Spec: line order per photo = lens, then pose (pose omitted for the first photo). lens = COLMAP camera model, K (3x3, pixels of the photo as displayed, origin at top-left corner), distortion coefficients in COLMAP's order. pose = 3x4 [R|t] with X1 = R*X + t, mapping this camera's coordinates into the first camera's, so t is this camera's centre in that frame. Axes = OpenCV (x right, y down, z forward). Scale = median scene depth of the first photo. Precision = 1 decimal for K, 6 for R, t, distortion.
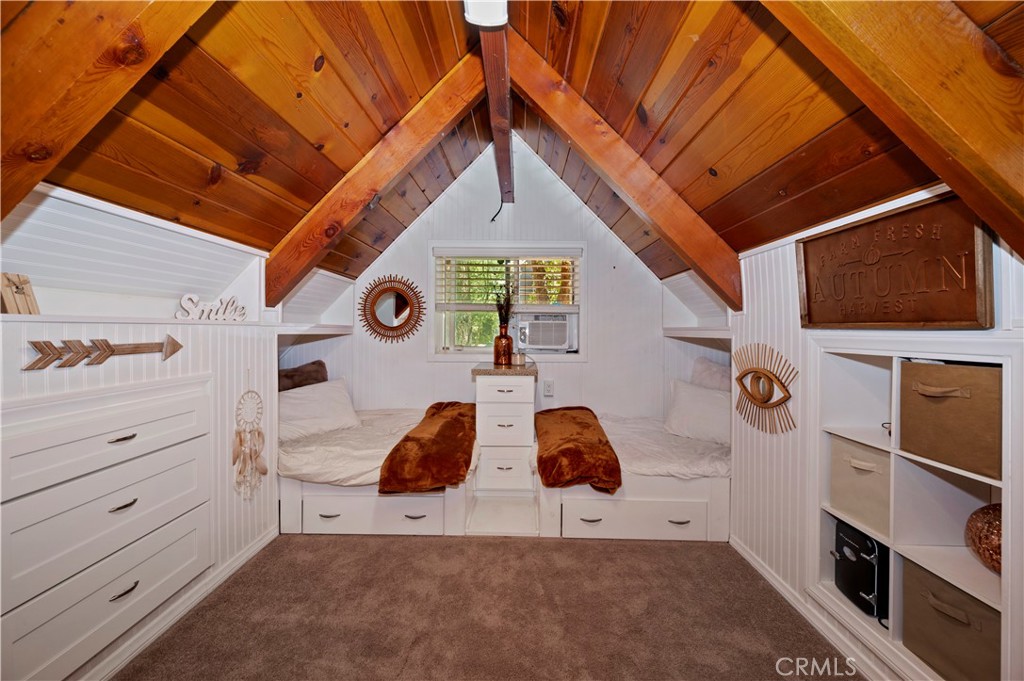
lens RADIAL K [[413.7, 0, 517.7], [0, 413.7, 332.4], [0, 0, 1]] dist [-0.000510, -0.000136]
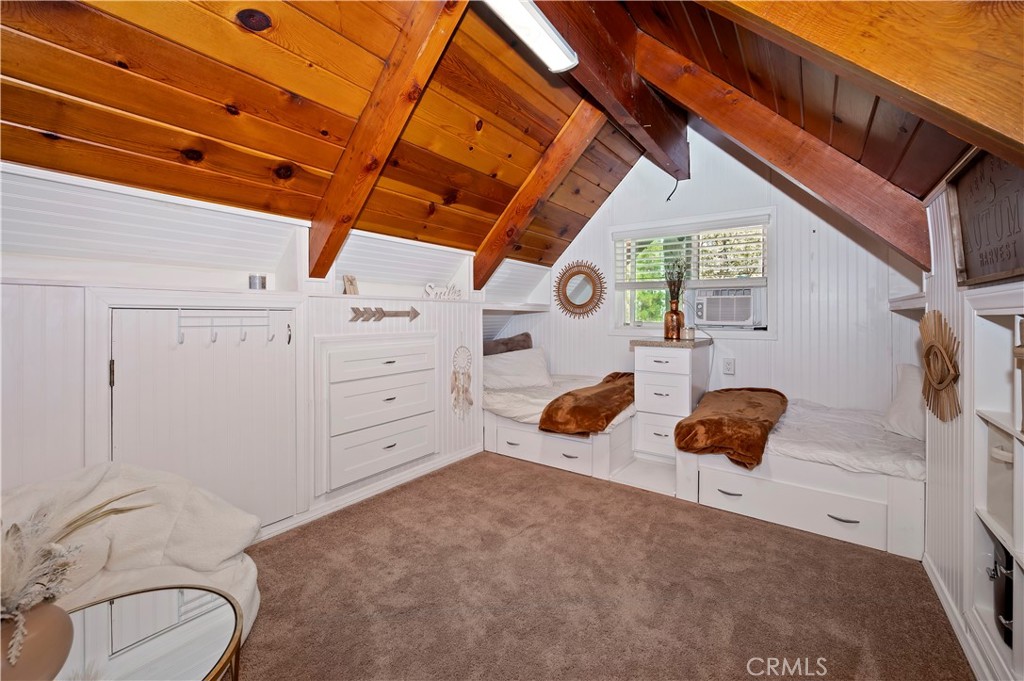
lens RADIAL K [[423.8, 0, 508.5], [0, 423.8, 316.4], [0, 0, 1]] dist [0.000351, -0.000082]
pose [[0.813897, -0.003062, -0.581000, 0.357049], [-0.000431, 0.999983, -0.005874, 0.040640], [0.581008, 0.005031, 0.813882, -0.139107]]
